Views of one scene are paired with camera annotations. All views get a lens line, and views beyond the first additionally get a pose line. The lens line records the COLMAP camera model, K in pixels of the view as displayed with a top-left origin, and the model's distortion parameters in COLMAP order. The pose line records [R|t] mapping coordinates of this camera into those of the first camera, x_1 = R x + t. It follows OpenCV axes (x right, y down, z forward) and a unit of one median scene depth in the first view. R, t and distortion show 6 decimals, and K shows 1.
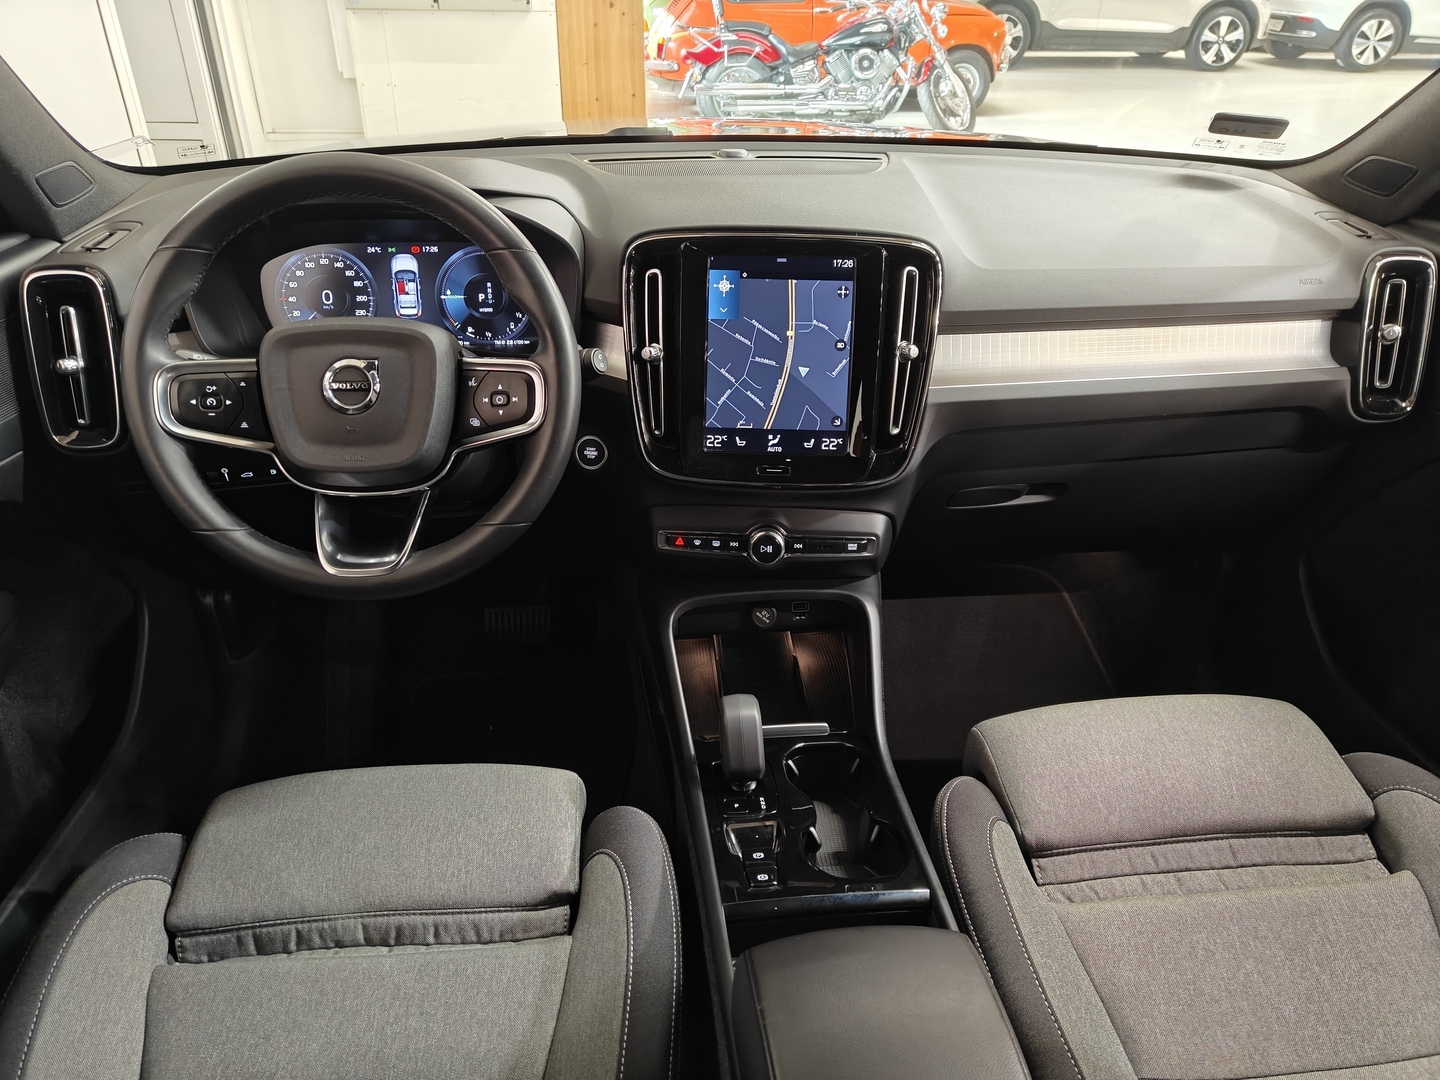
lens RADIAL K [[1003.2, 0, 720.0], [0, 1003.2, 540.0], [0, 0, 1]] dist [0.010641, -0.003590]
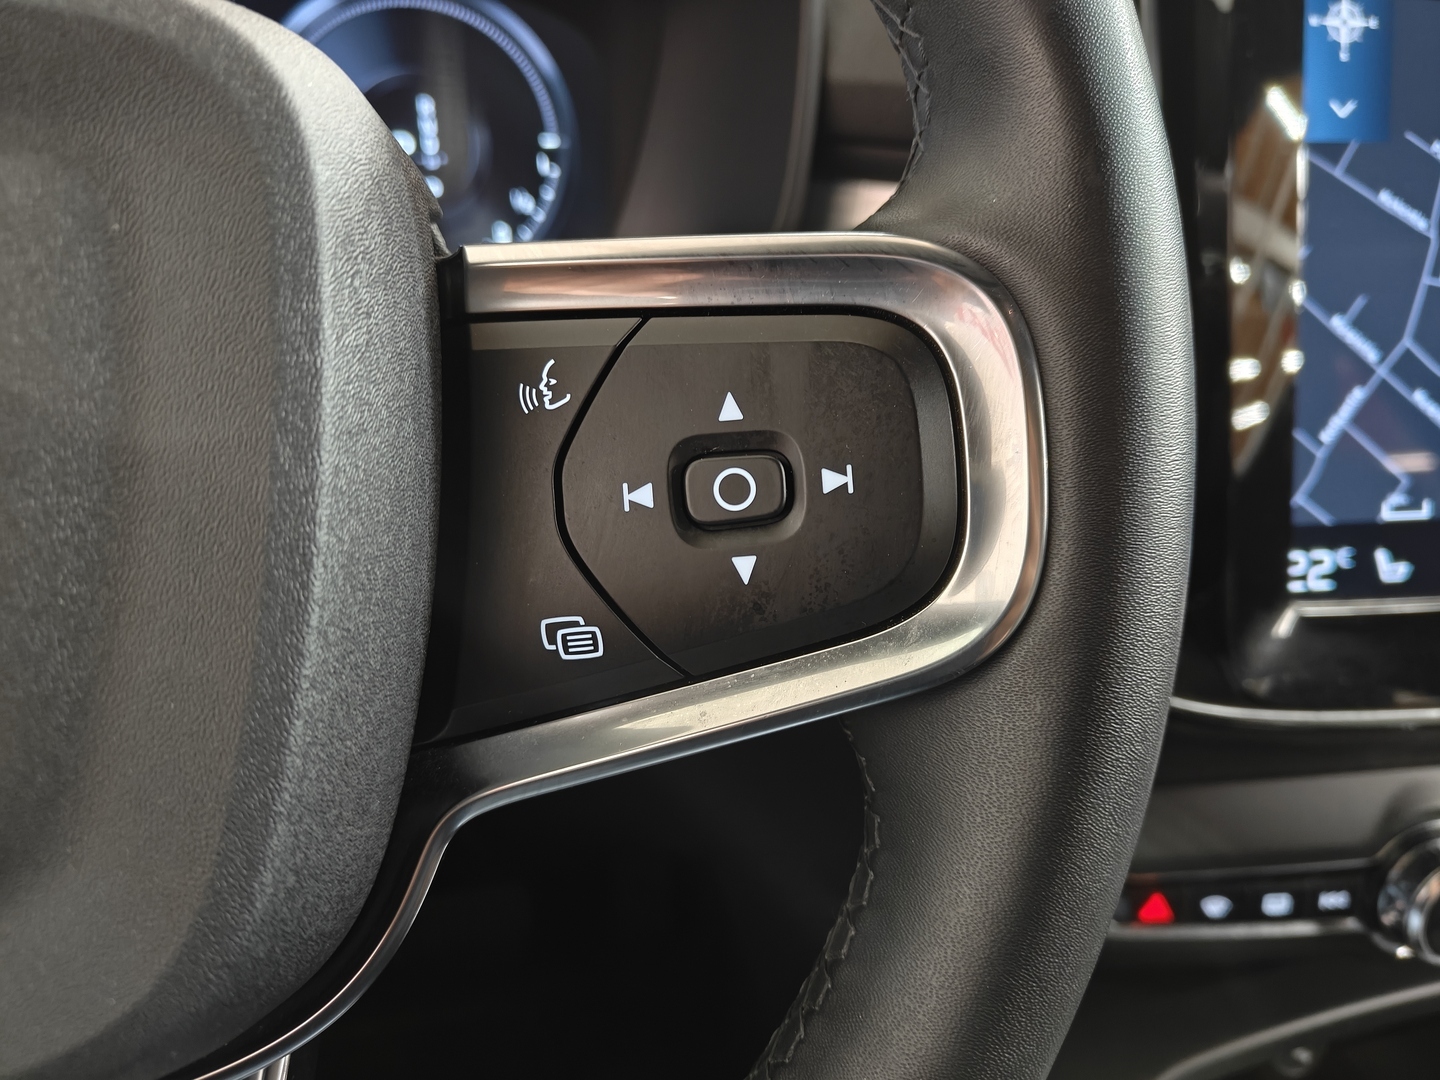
lens RADIAL K [[1054.3, 0, 711.9], [0, 1054.3, 542.8], [0, 0, 1]] dist [0.001423, -0.059067]
pose [[0.987551, -0.070786, 0.140470, -0.216112], [0.076528, 0.996421, -0.035899, -0.110080], [-0.137426, 0.046202, 0.989434, 0.733510]]
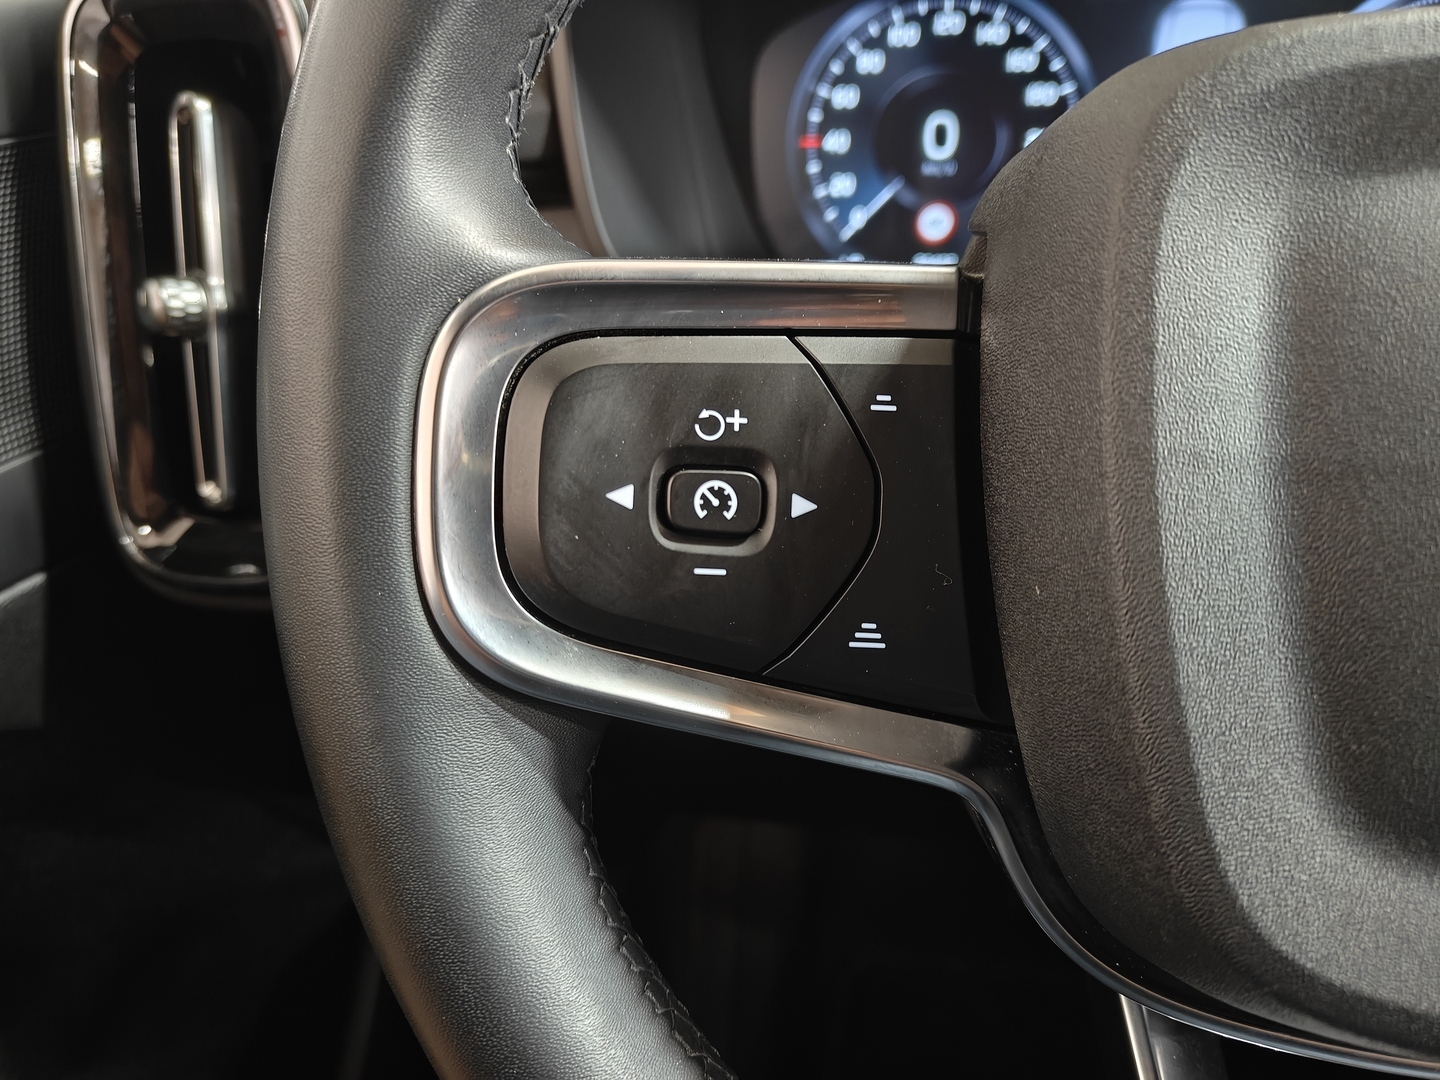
lens RADIAL K [[1054.3, 0, 711.9], [0, 1054.3, 542.8], [0, 0, 1]] dist [0.001423, -0.059067]
pose [[0.962692, 0.085618, -0.256698, -0.391874], [-0.088937, 0.996036, -0.001324, -0.110583], [0.255568, 0.024104, 0.966491, 0.704079]]
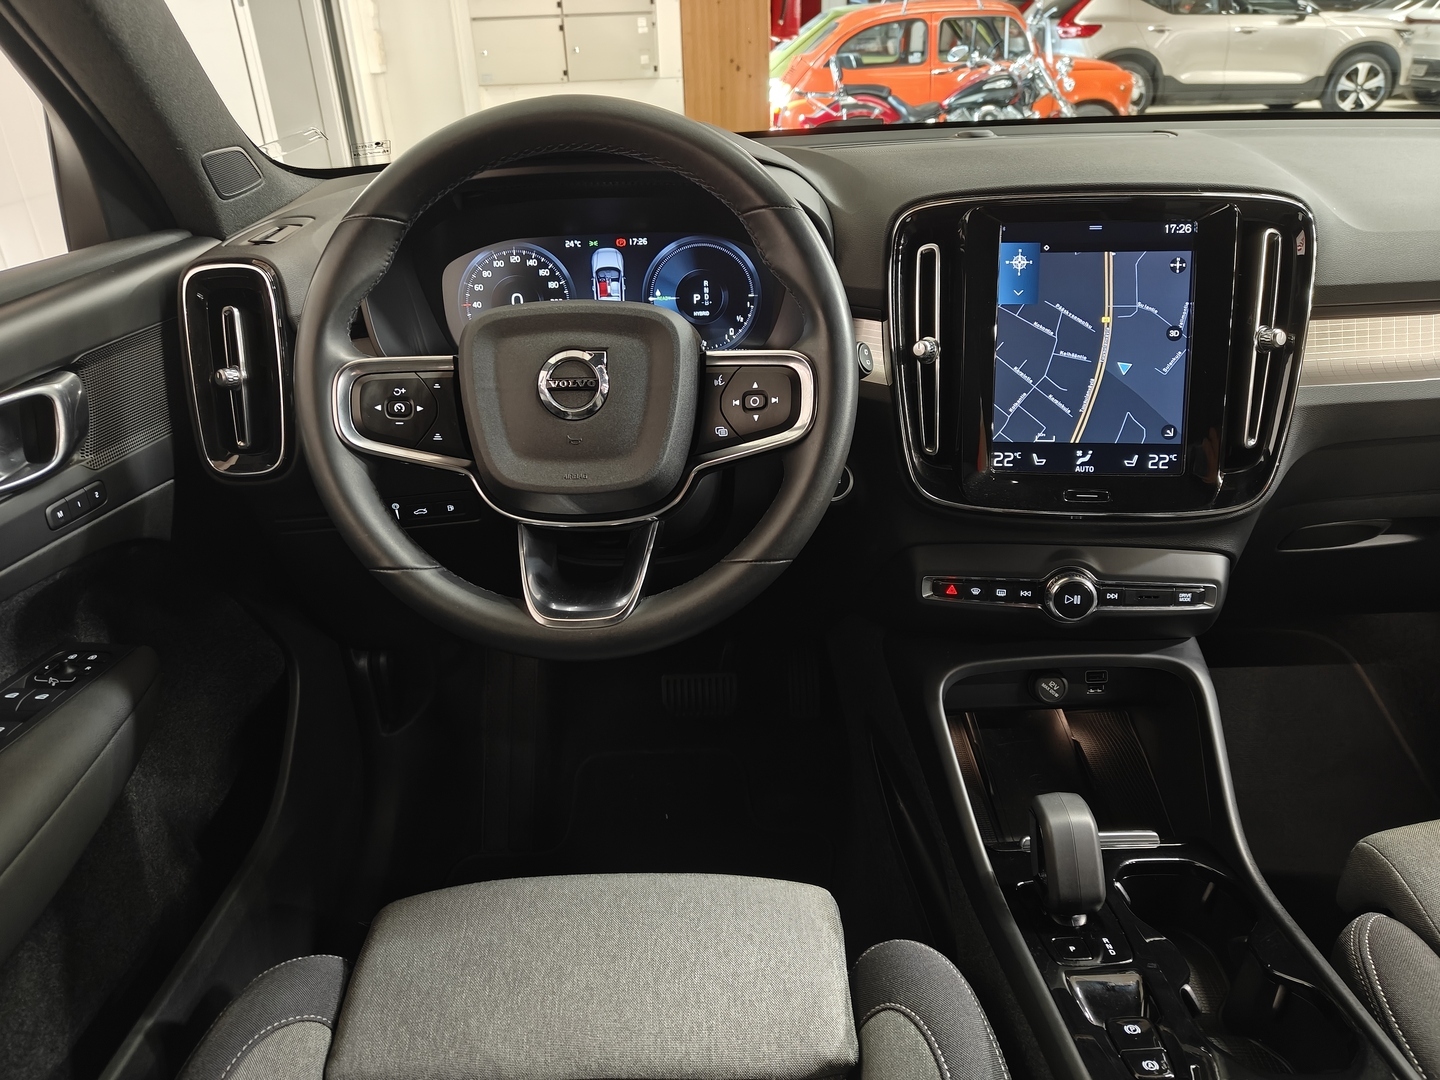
lens RADIAL K [[1012.3, 0, 717.8], [0, 1012.3, 538.2], [0, 0, 1]] dist [0.012117, -0.012952]
pose [[0.994828, -0.004950, -0.101451, -0.148435], [-0.002482, 0.997329, -0.073002, 0.020161], [0.101541, 0.072876, 0.992158, 0.201342]]
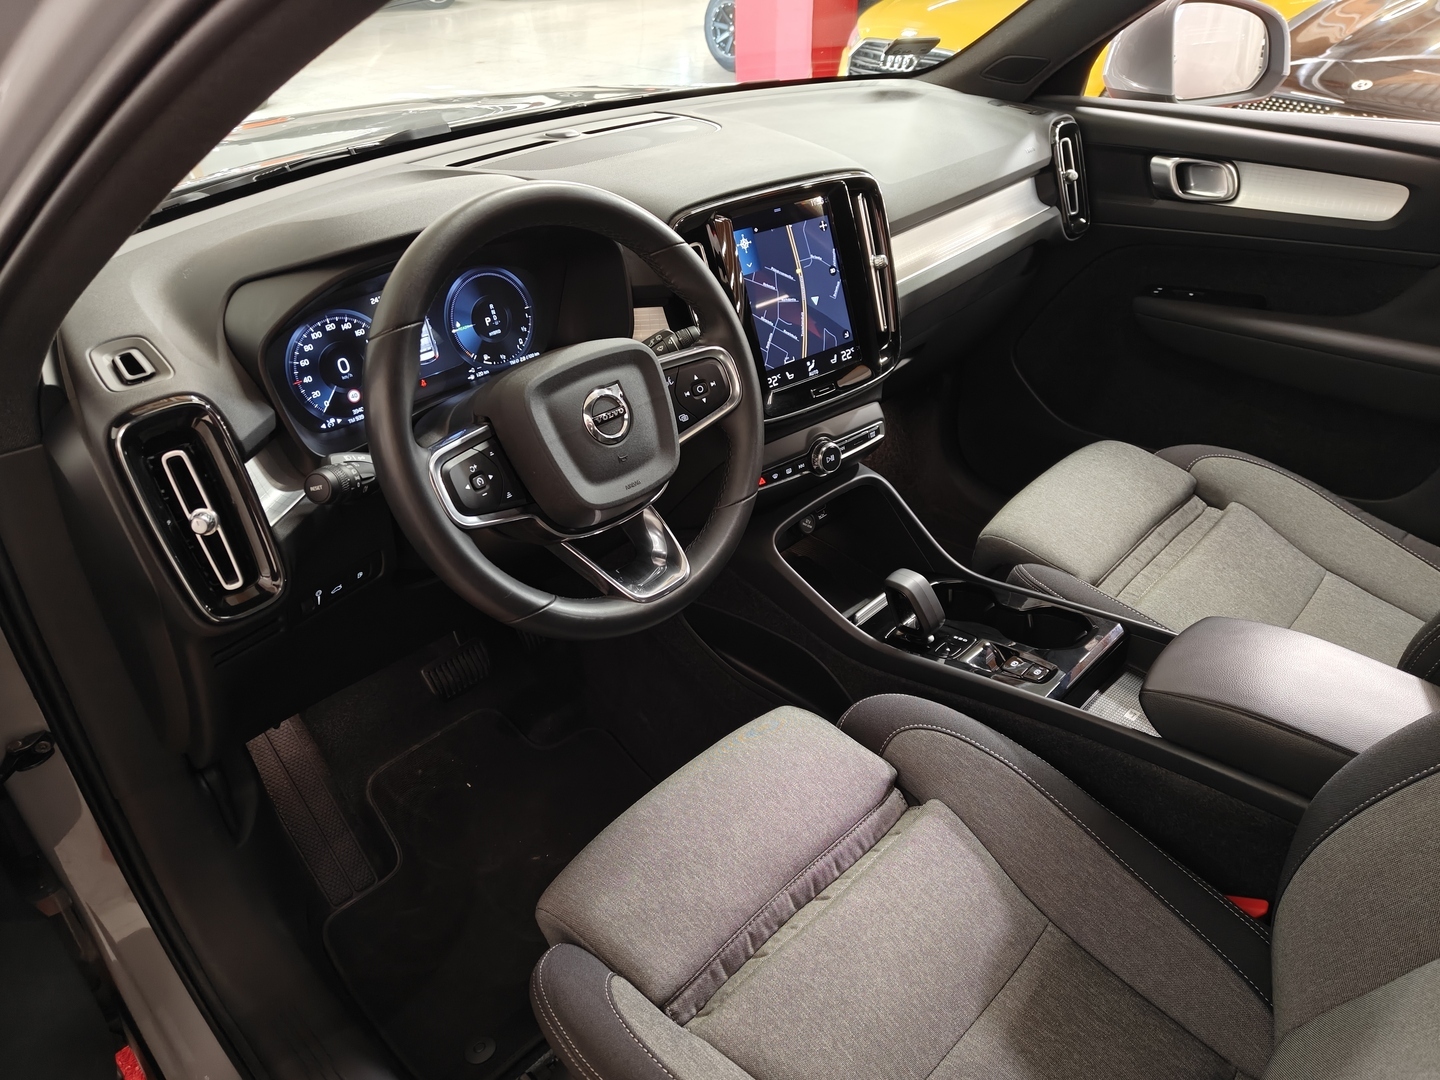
lens RADIAL K [[1016.2, 0, 709.6], [0, 1016.2, 544.7], [0, 0, 1]] dist [0.001307, -0.004906]
pose [[0.761568, -0.379697, 0.525209, -0.724956], [0.355589, 0.922334, 0.151182, -0.128261], [-0.541821, 0.071623, 0.837437, 0.106894]]
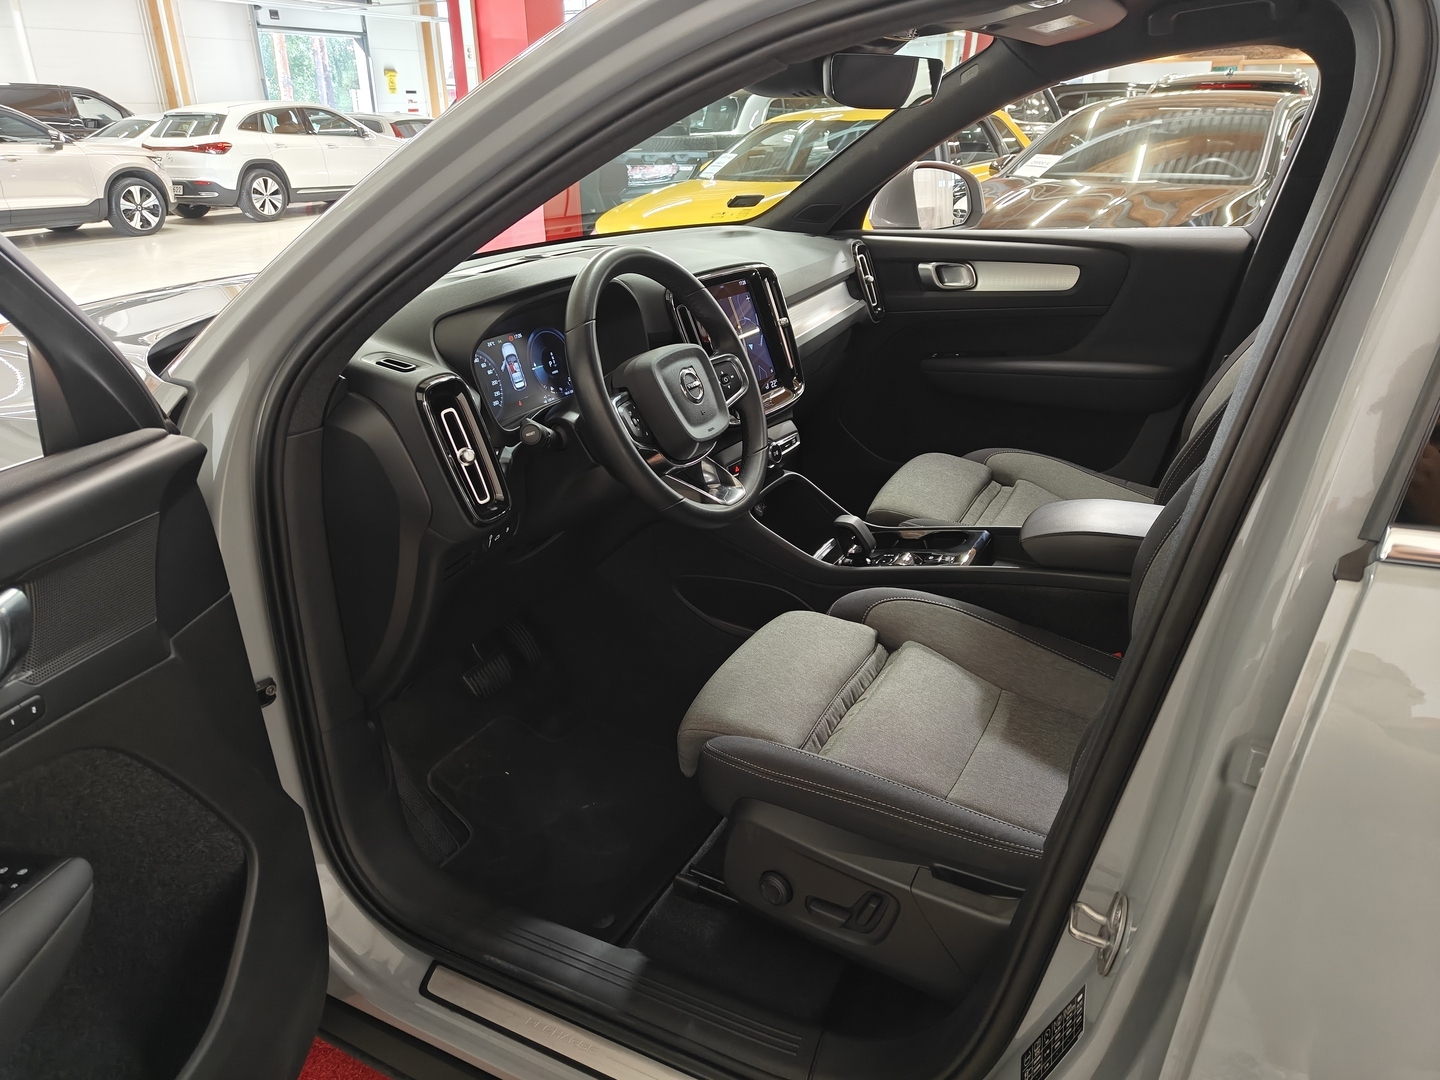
lens RADIAL K [[1012.3, 0, 717.8], [0, 1012.3, 538.2], [0, 0, 1]] dist [0.012117, -0.012952]
pose [[0.540871, -0.349108, 0.765234, -1.352765], [0.455237, 0.886523, 0.082677, -0.048231], [-0.707261, 0.303645, 0.638421, 0.050662]]
